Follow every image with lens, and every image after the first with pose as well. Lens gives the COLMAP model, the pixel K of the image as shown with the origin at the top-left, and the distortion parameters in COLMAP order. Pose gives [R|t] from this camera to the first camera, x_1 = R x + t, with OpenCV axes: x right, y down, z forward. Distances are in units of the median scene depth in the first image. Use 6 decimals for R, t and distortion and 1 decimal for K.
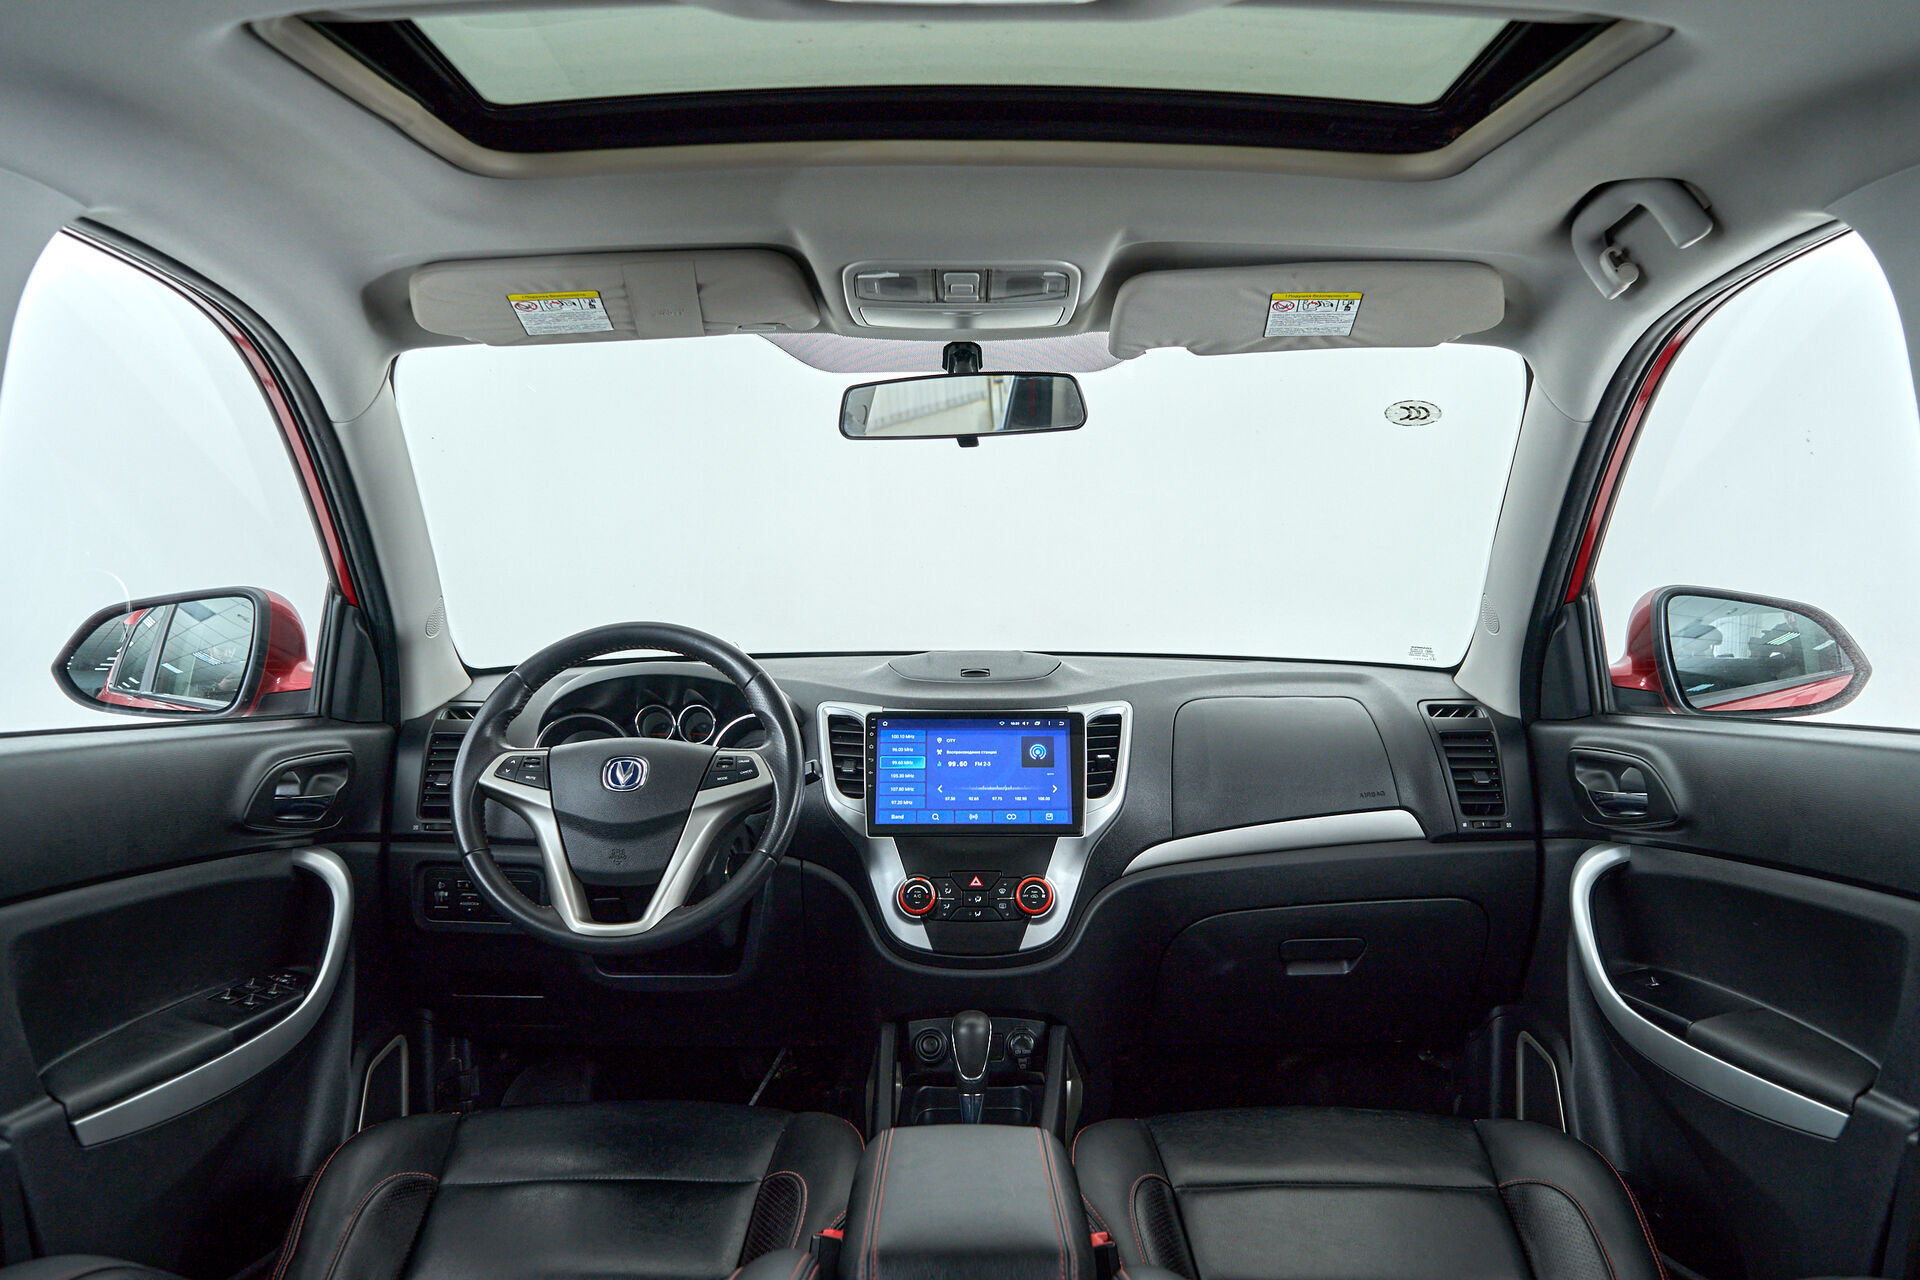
lens RADIAL K [[1554.2, 0, 966.8], [0, 1554.2, 643.0], [0, 0, 1]] dist [-0.001460, 0.011100]
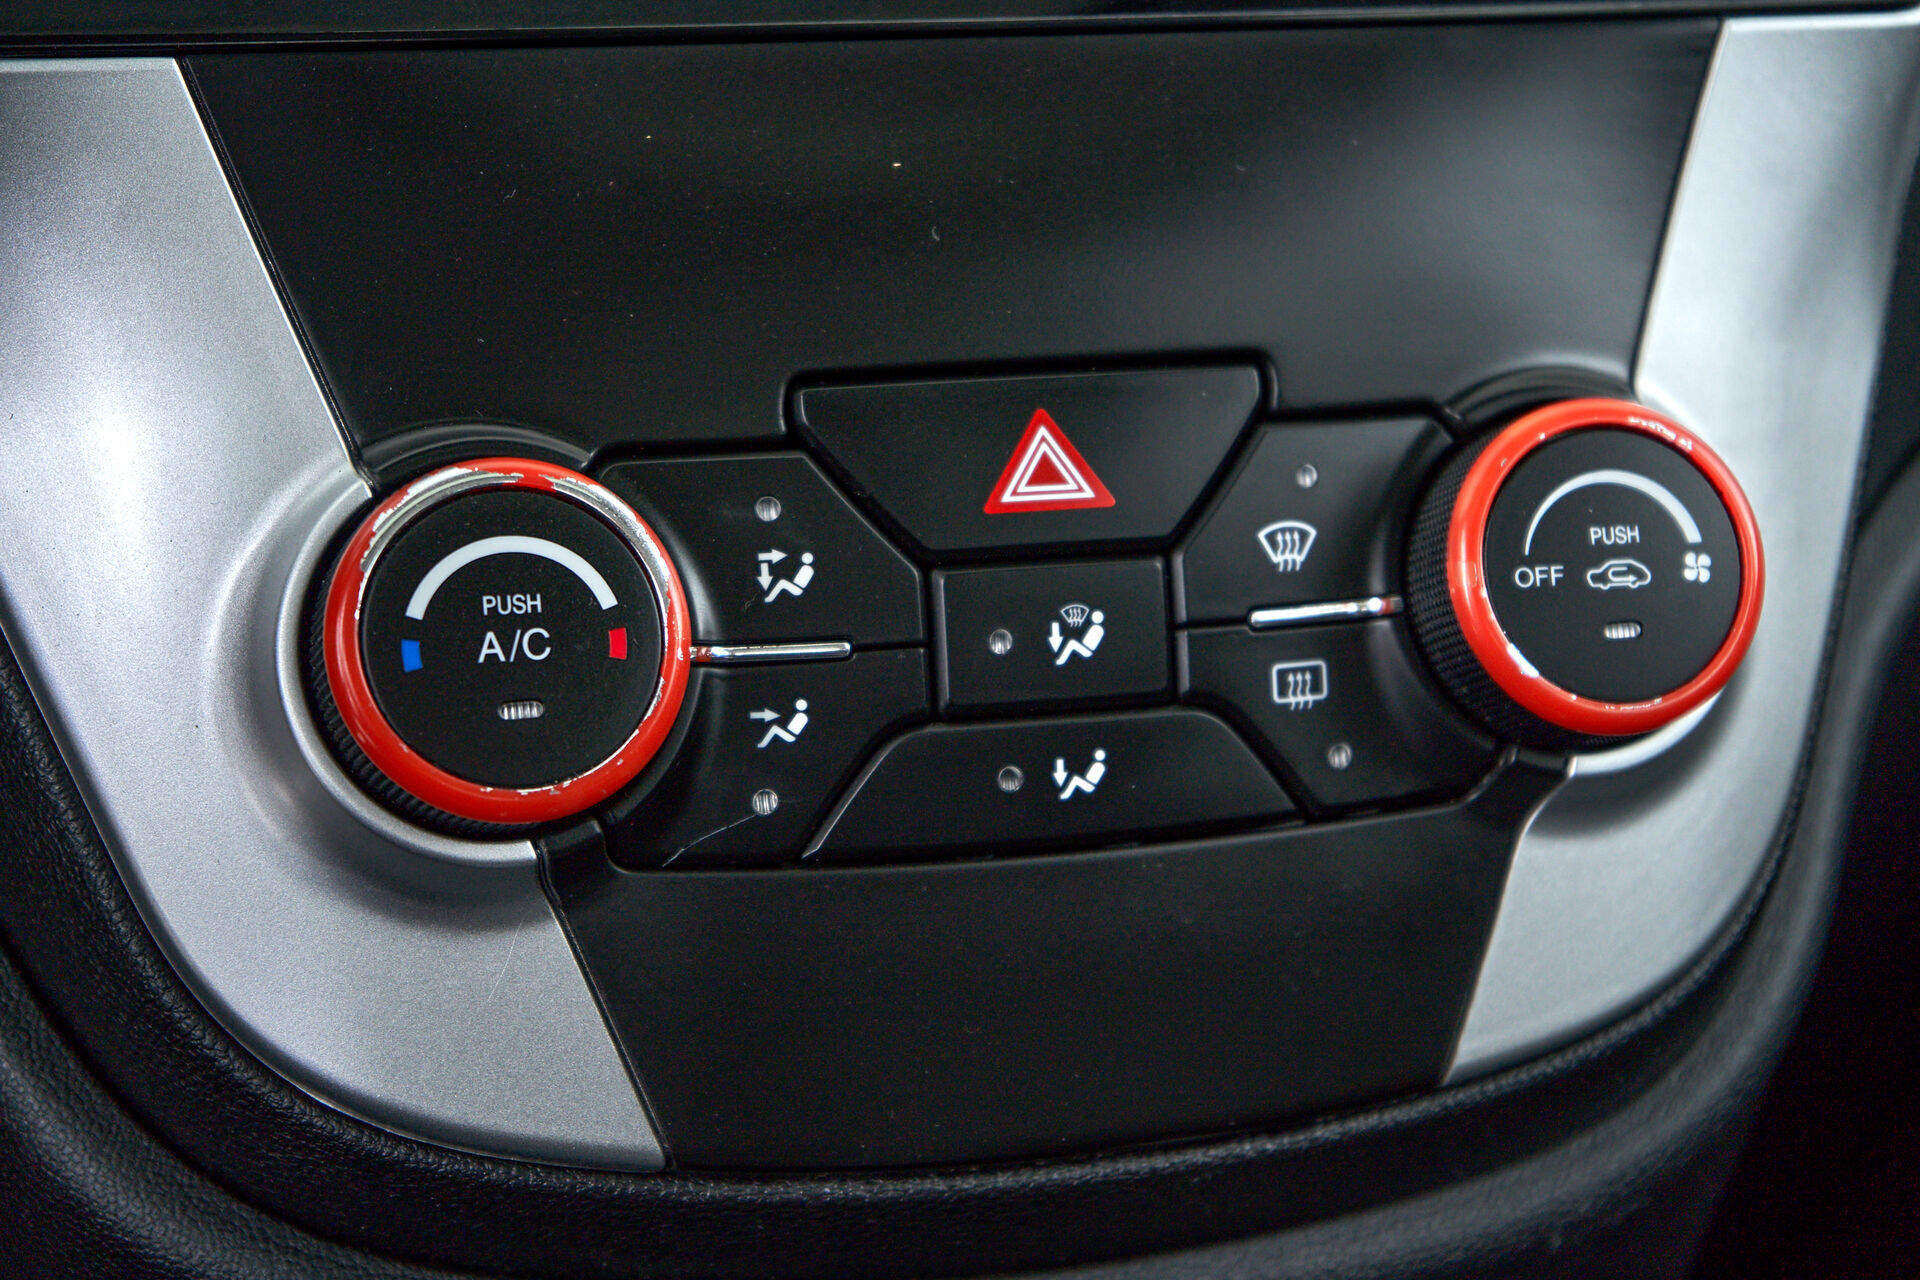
lens RADIAL K [[4089.3, 0, 967.5], [0, 4089.3, 648.5], [0, 0, 1]] dist [0.025331, 0.000000]
pose [[0.958666, -0.065917, 0.276792, -0.073283], [0.010199, 0.980131, 0.198089, 0.110054], [-0.284350, -0.187078, 0.940291, 0.733839]]
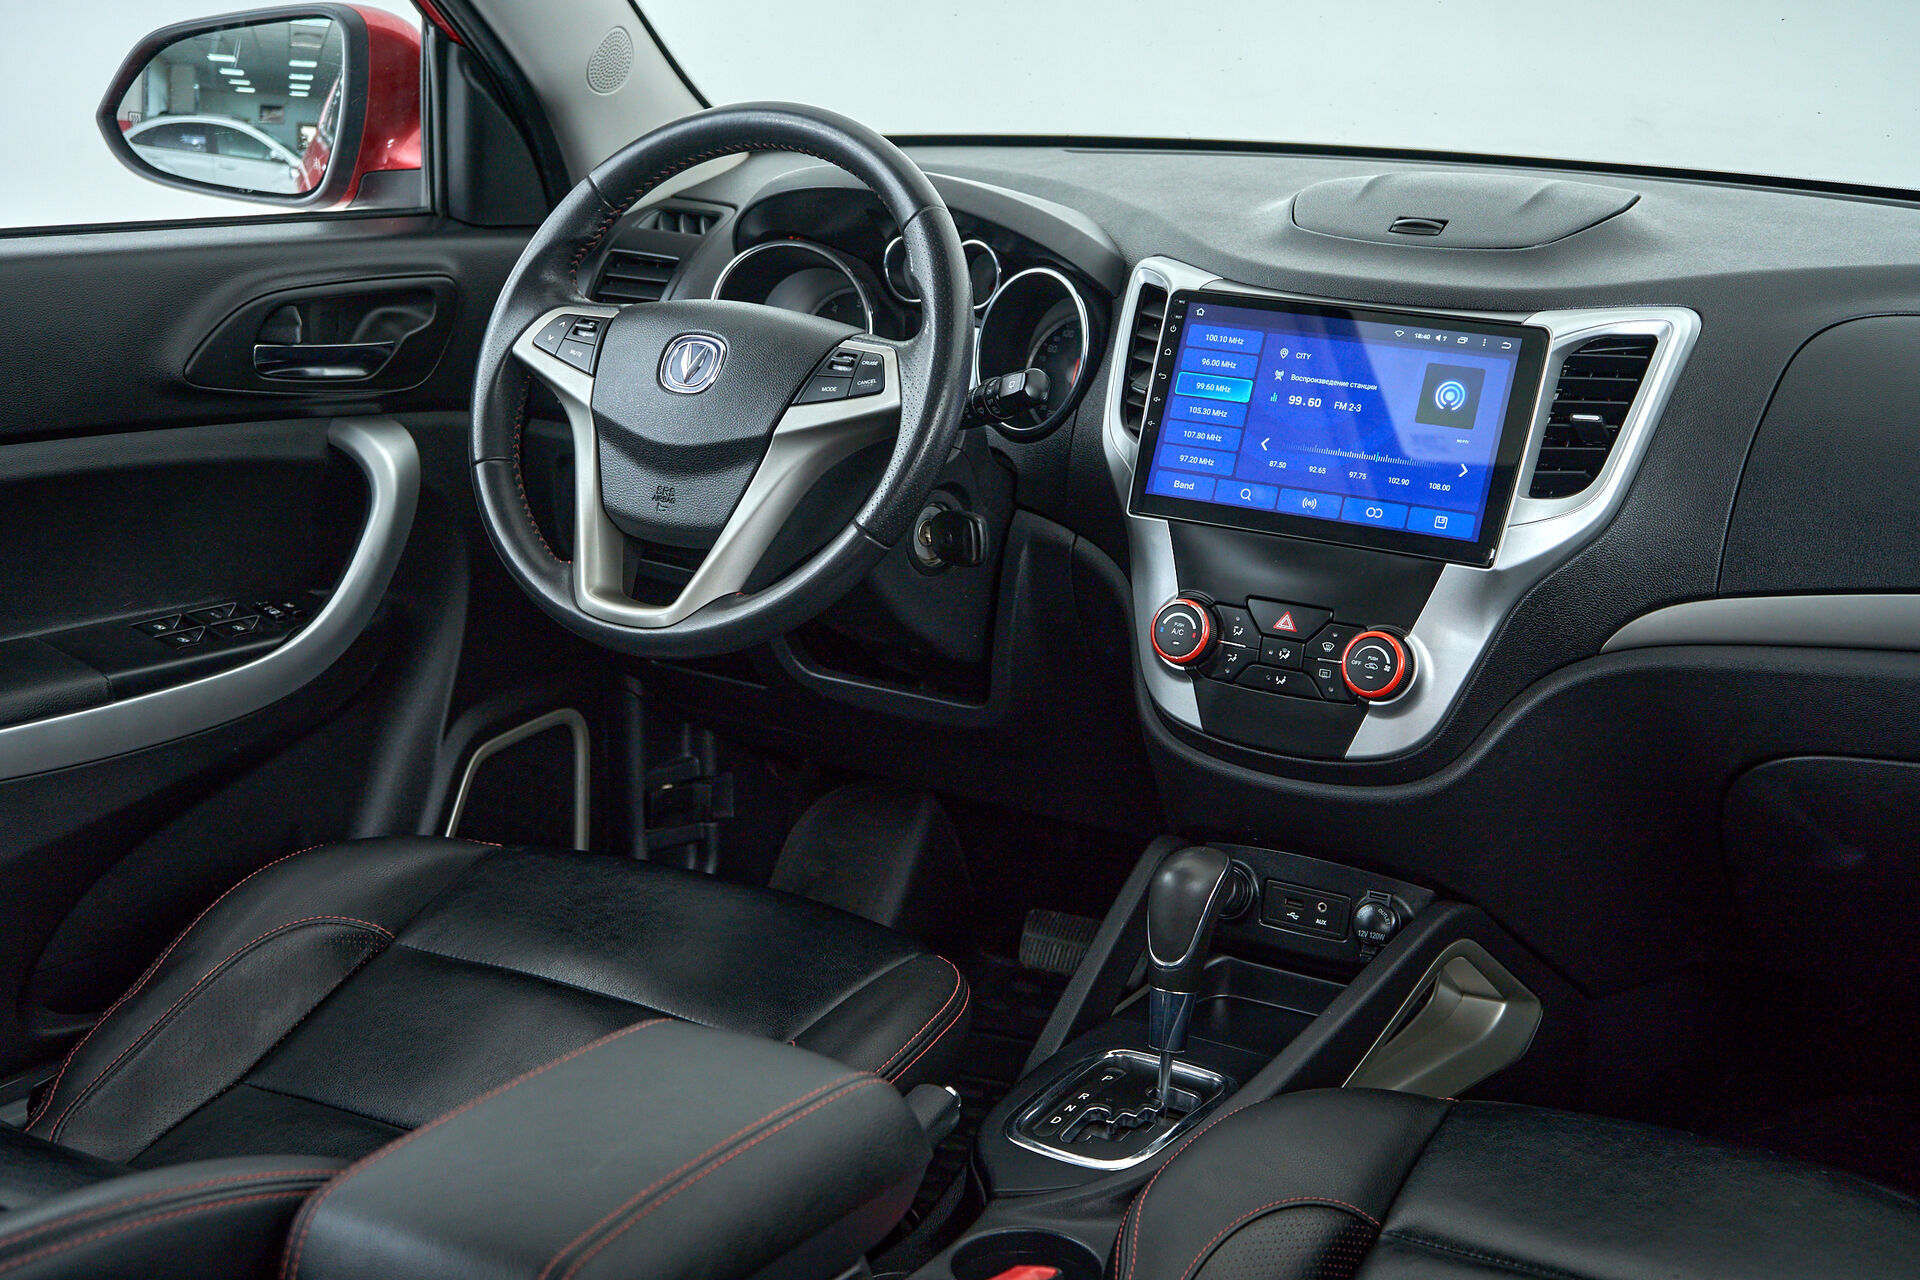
lens RADIAL K [[2874.5, 0, 952.7], [0, 2874.5, 634.2], [0, 0, 1]] dist [-0.007517, 0.000000]
pose [[0.843927, 0.155808, -0.513333, 0.418536], [-0.036070, 0.971209, 0.235483, -0.074234], [0.535244, -0.180215, 0.825250, 0.103392]]
